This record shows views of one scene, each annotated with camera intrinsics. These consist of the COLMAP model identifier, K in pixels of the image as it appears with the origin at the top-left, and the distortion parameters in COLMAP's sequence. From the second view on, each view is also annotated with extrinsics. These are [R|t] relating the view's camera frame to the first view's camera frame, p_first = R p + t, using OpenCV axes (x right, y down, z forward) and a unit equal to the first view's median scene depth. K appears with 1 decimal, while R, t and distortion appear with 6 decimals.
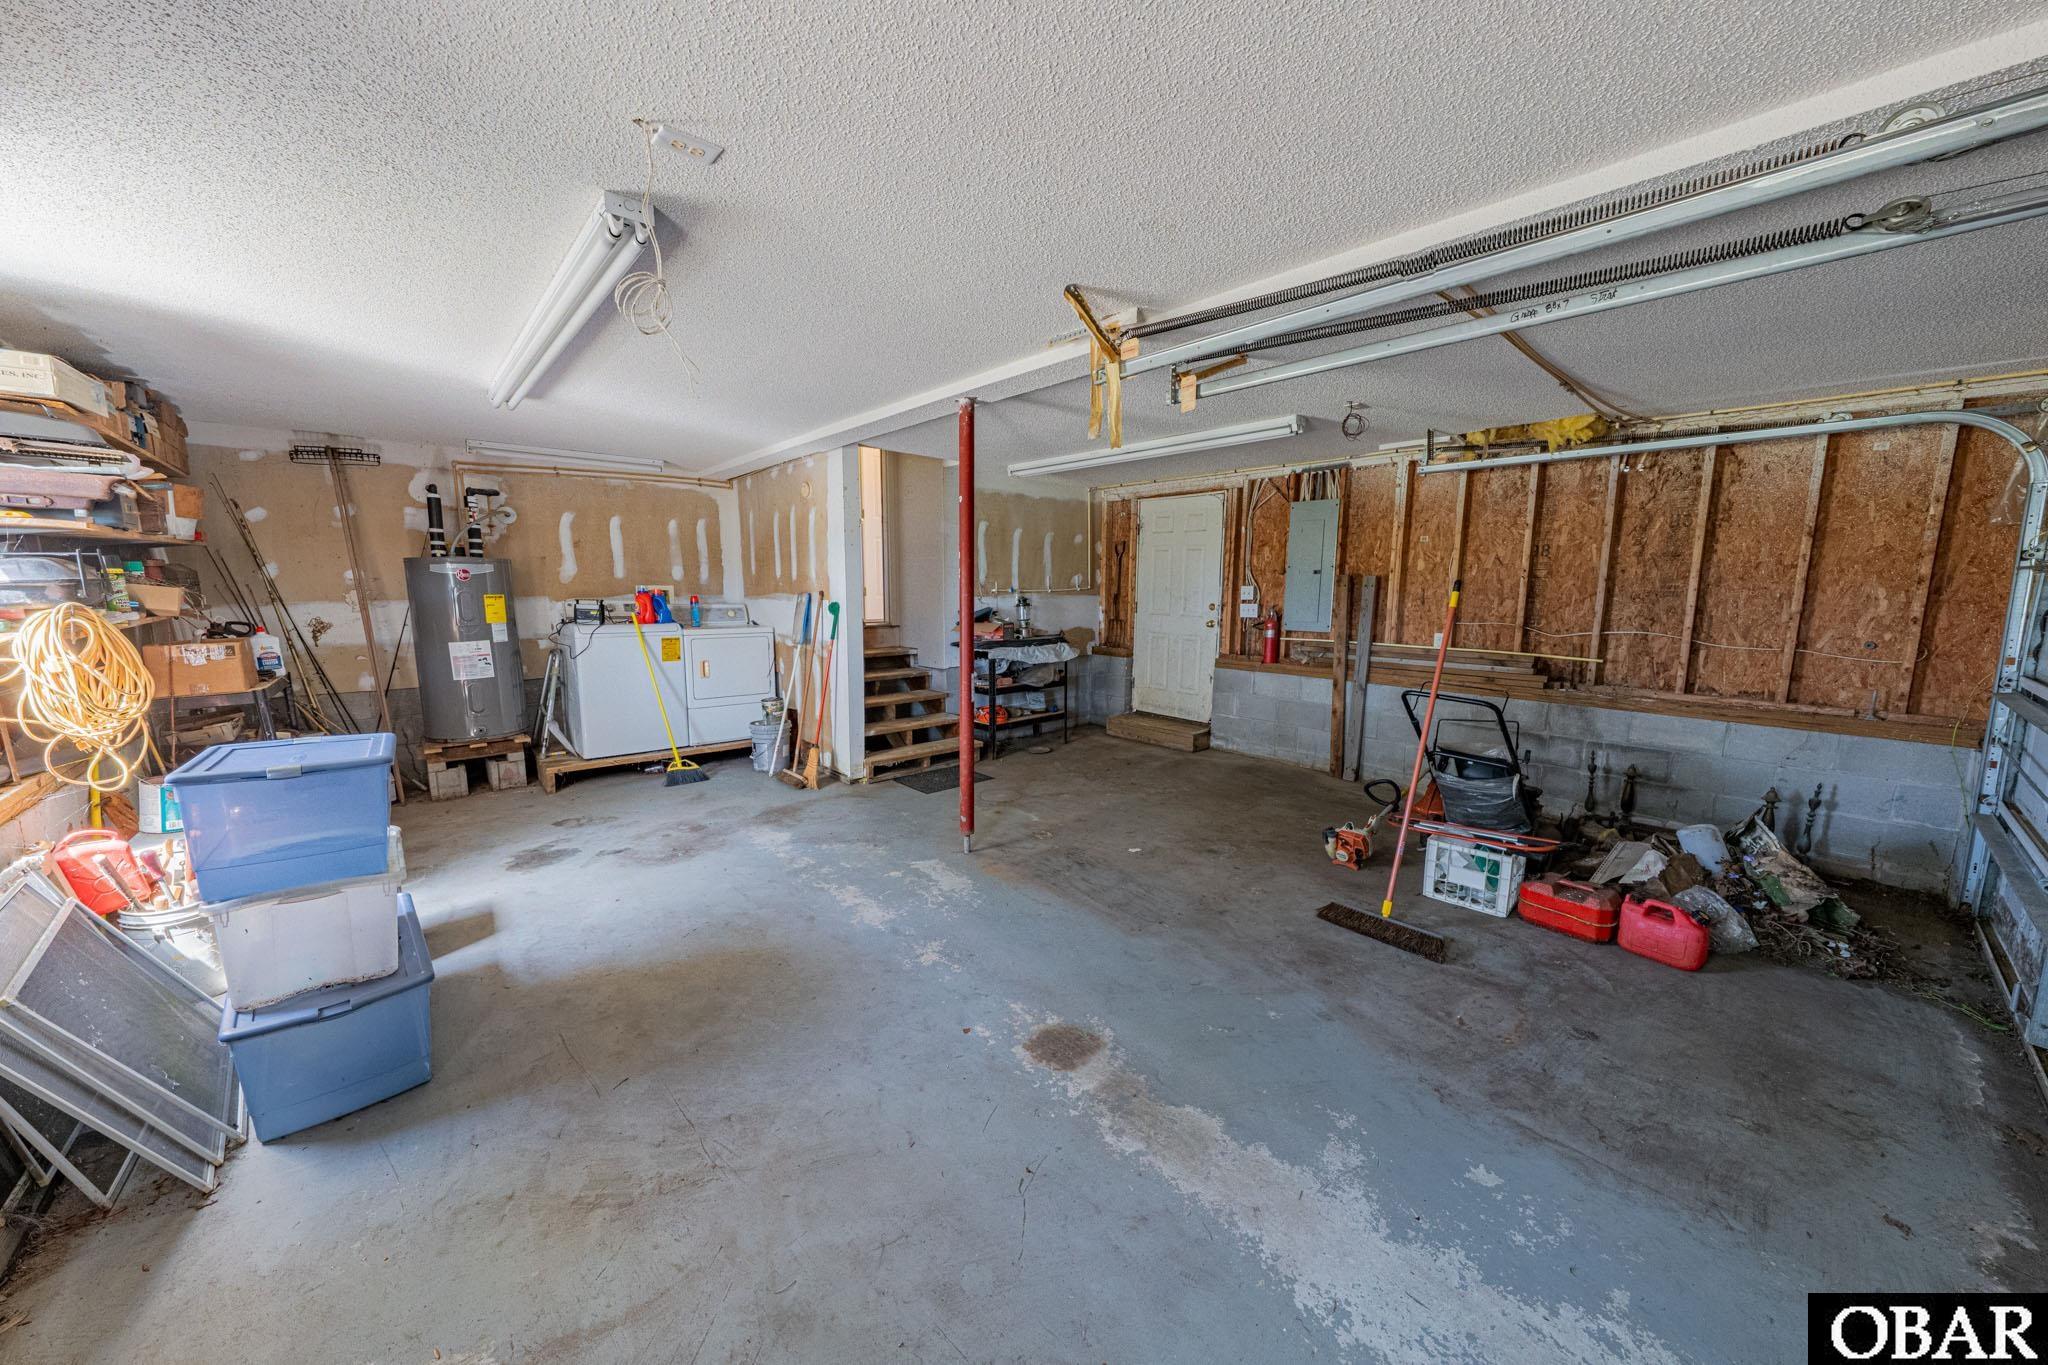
lens RADIAL K [[715.5, 0, 1023.2], [0, 715.5, 681.6], [0, 0, 1]] dist [-0.002797, 0.000042]
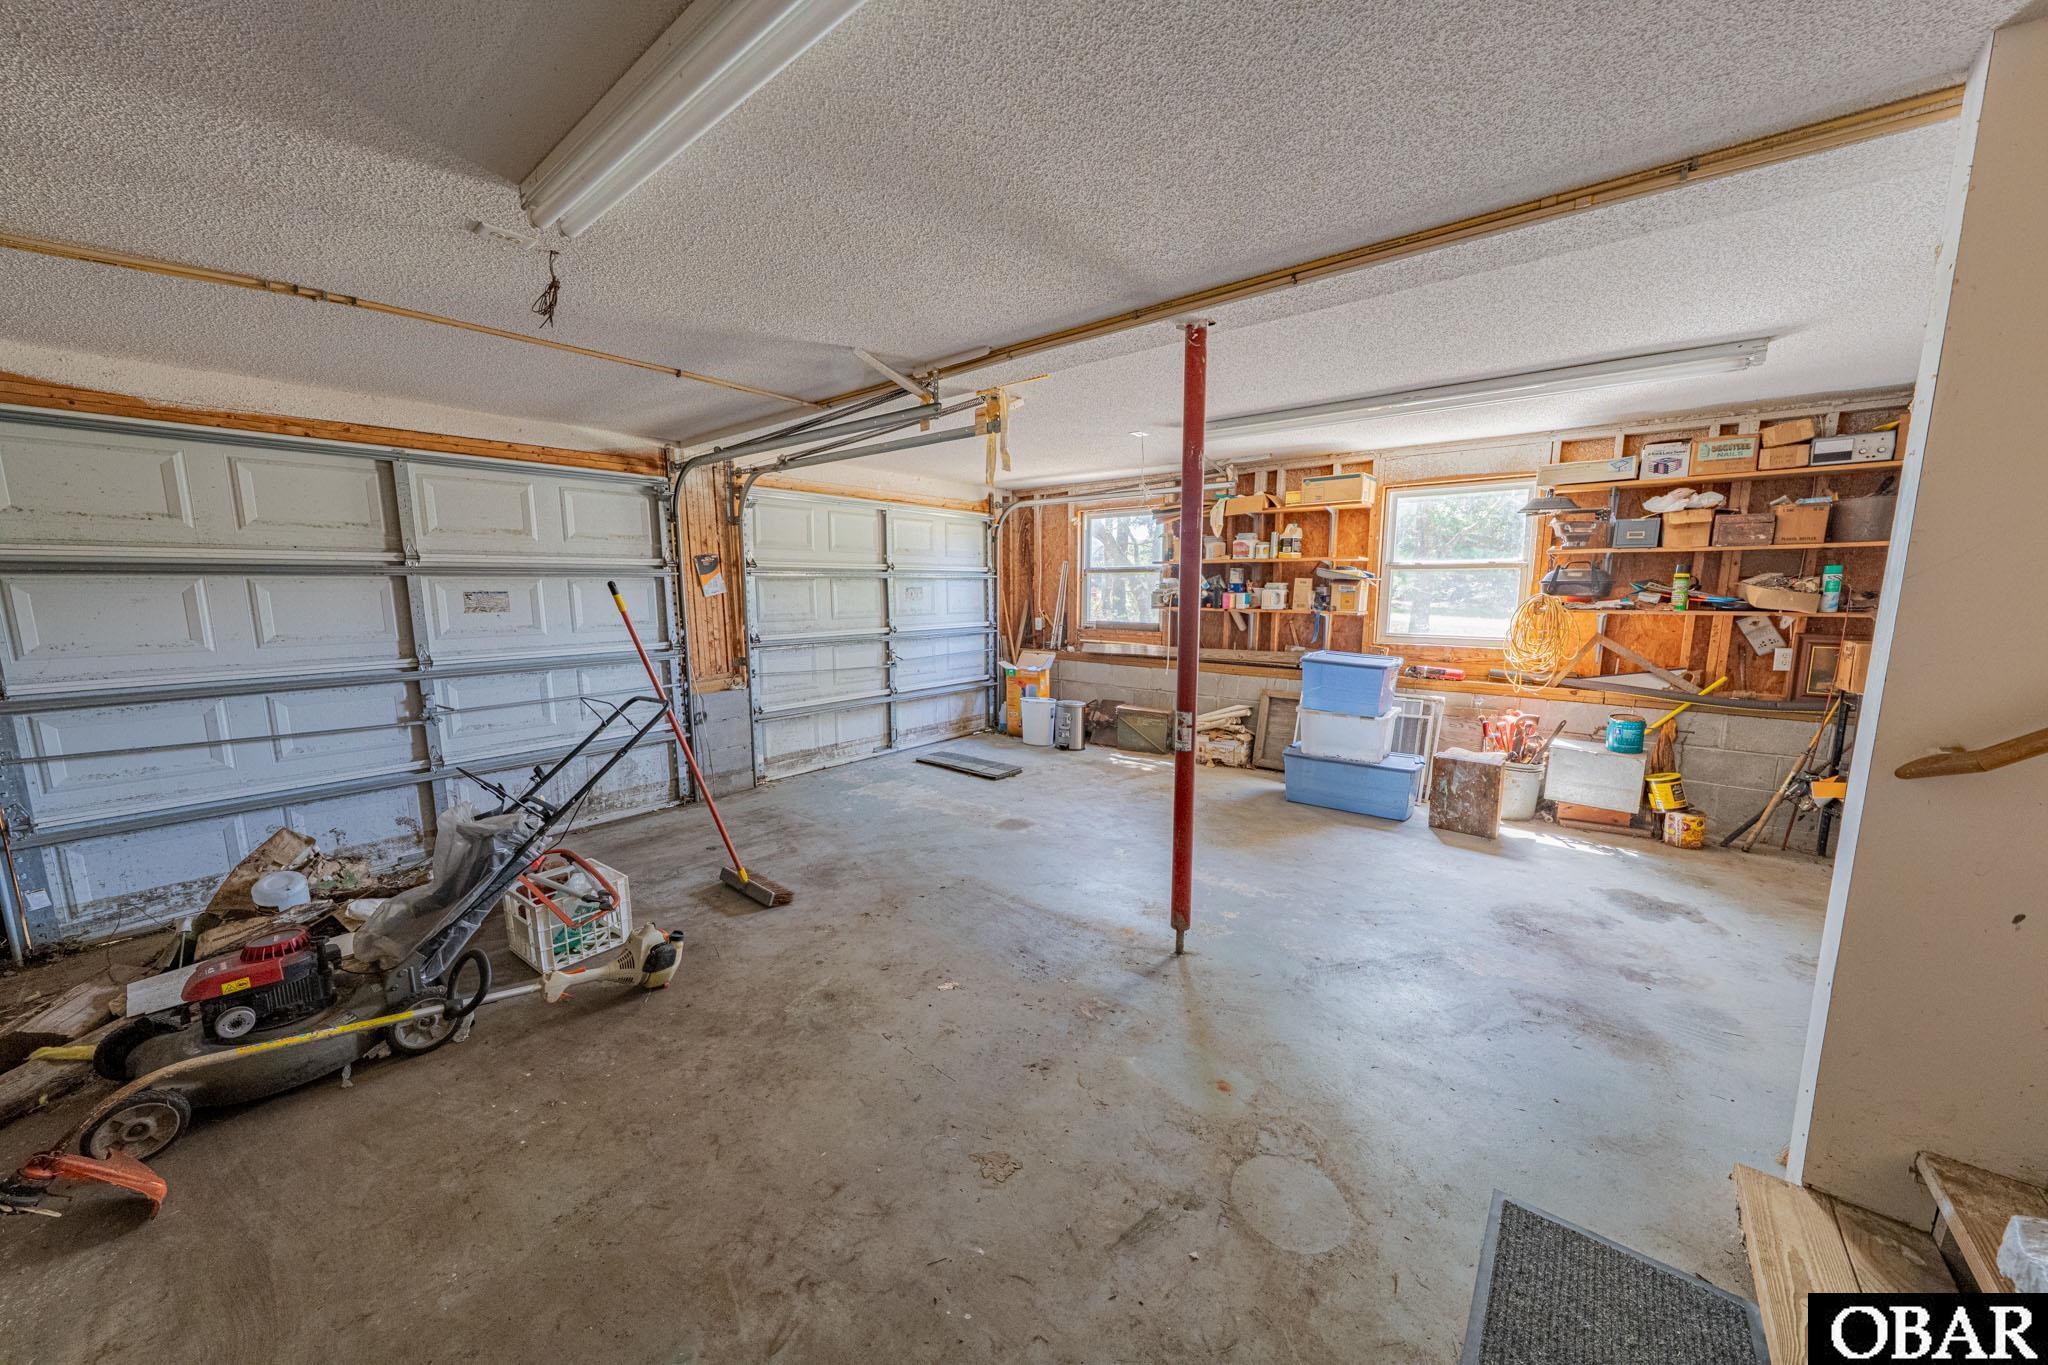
lens RADIAL K [[715.5, 0, 1023.7], [0, 715.5, 683.7], [0, 0, 1]] dist [-0.002797, 0.000042]
pose [[-0.988022, 0.022032, -0.152730, 0.223311], [-0.021639, 0.960193, 0.278499, -0.273475], [0.152786, 0.278468, -0.948215, 1.920638]]
